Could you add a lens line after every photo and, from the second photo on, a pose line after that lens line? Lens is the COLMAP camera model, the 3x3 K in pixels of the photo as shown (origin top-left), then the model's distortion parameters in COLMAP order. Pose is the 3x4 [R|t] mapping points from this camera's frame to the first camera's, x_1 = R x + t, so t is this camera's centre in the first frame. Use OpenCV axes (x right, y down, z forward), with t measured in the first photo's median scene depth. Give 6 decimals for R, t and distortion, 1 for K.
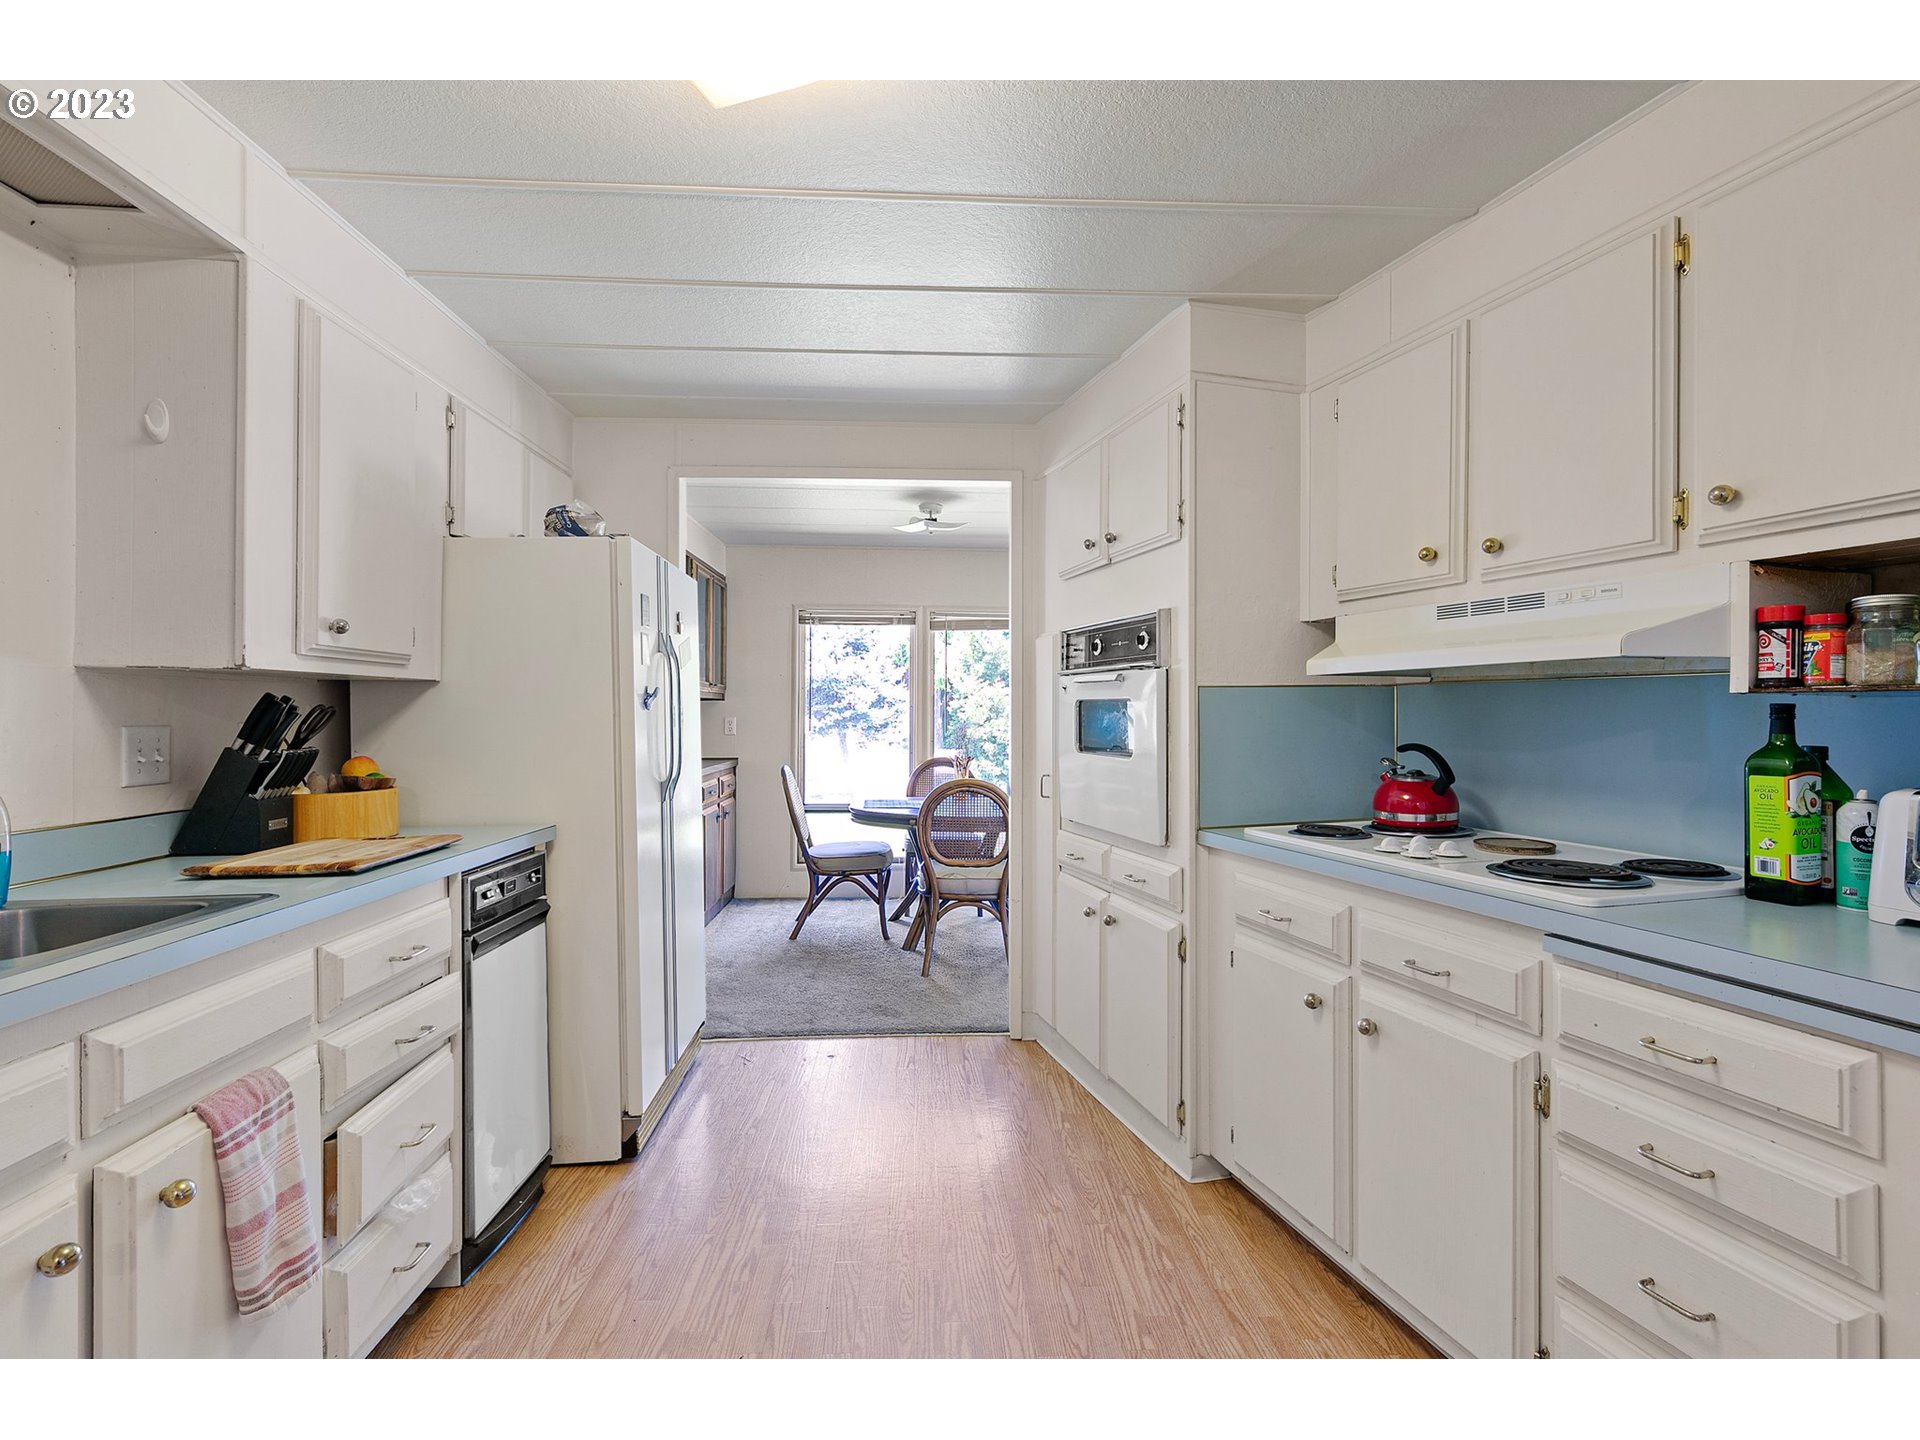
lens RADIAL K [[890.8, 0, 960.0], [0, 890.8, 720.0], [0, 0, 1]] dist [0.000685, -0.000271]
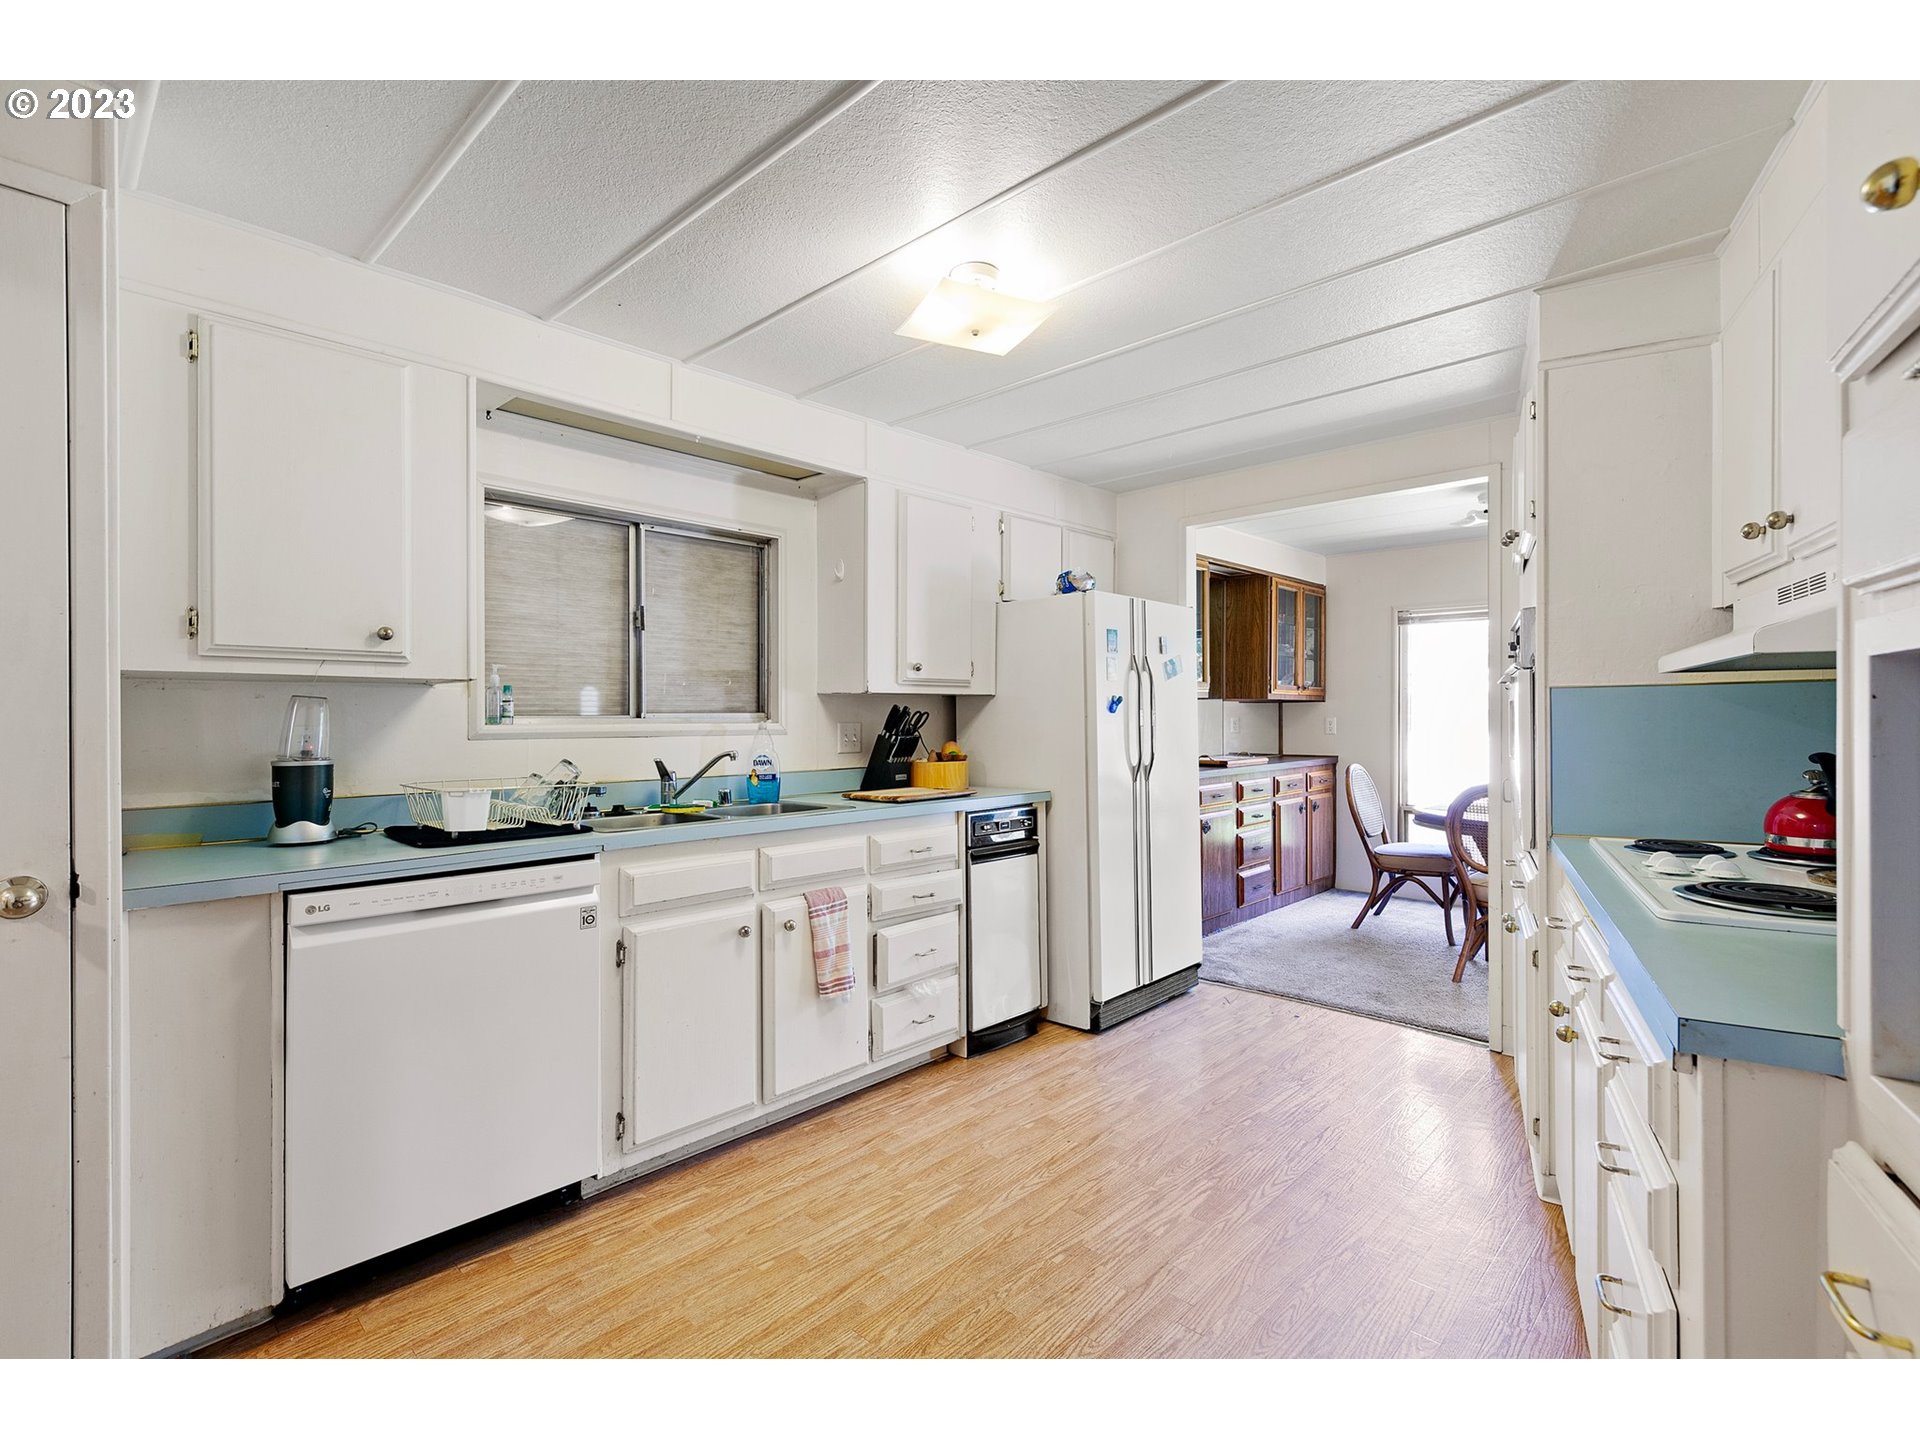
lens RADIAL K [[890.8, 0, 960.0], [0, 890.8, 720.0], [0, 0, 1]] dist [0.000685, -0.000271]
pose [[0.683646, 0.003467, -0.729806, 0.526380], [-0.002735, 0.999994, 0.002188, -0.002815], [0.729809, 0.000500, 0.683651, -0.121759]]
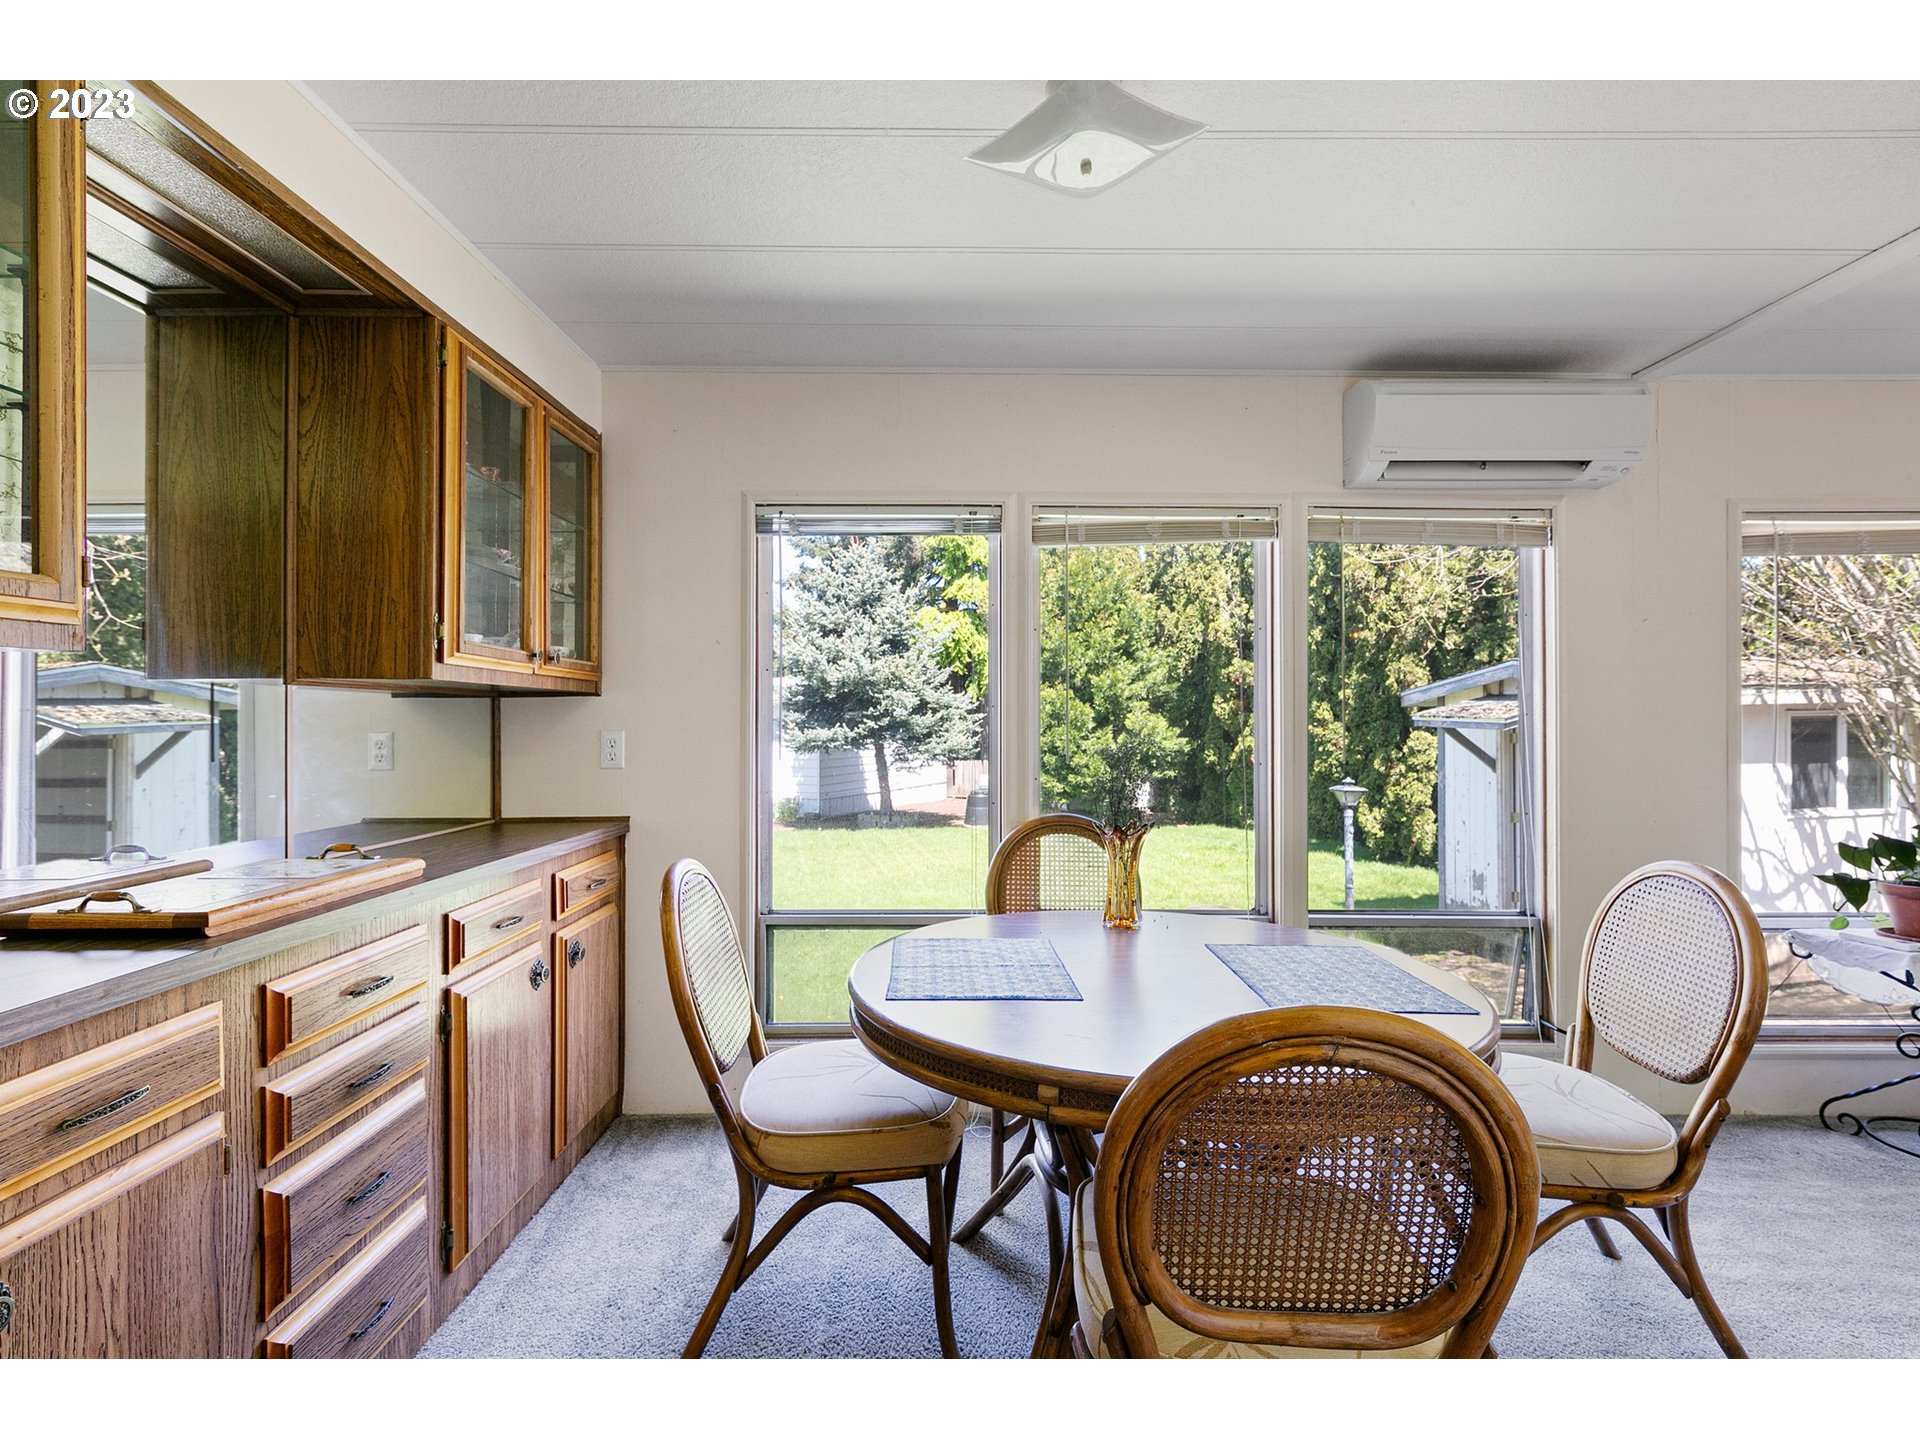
lens RADIAL K [[890.8, 0, 960.0], [0, 890.8, 720.0], [0, 0, 1]] dist [0.000685, -0.000271]
pose [[0.998925, -0.004677, -0.046109, -0.127068], [0.004319, 0.999960, -0.007863, -0.010568], [0.046144, 0.007656, 0.998905, 1.310465]]
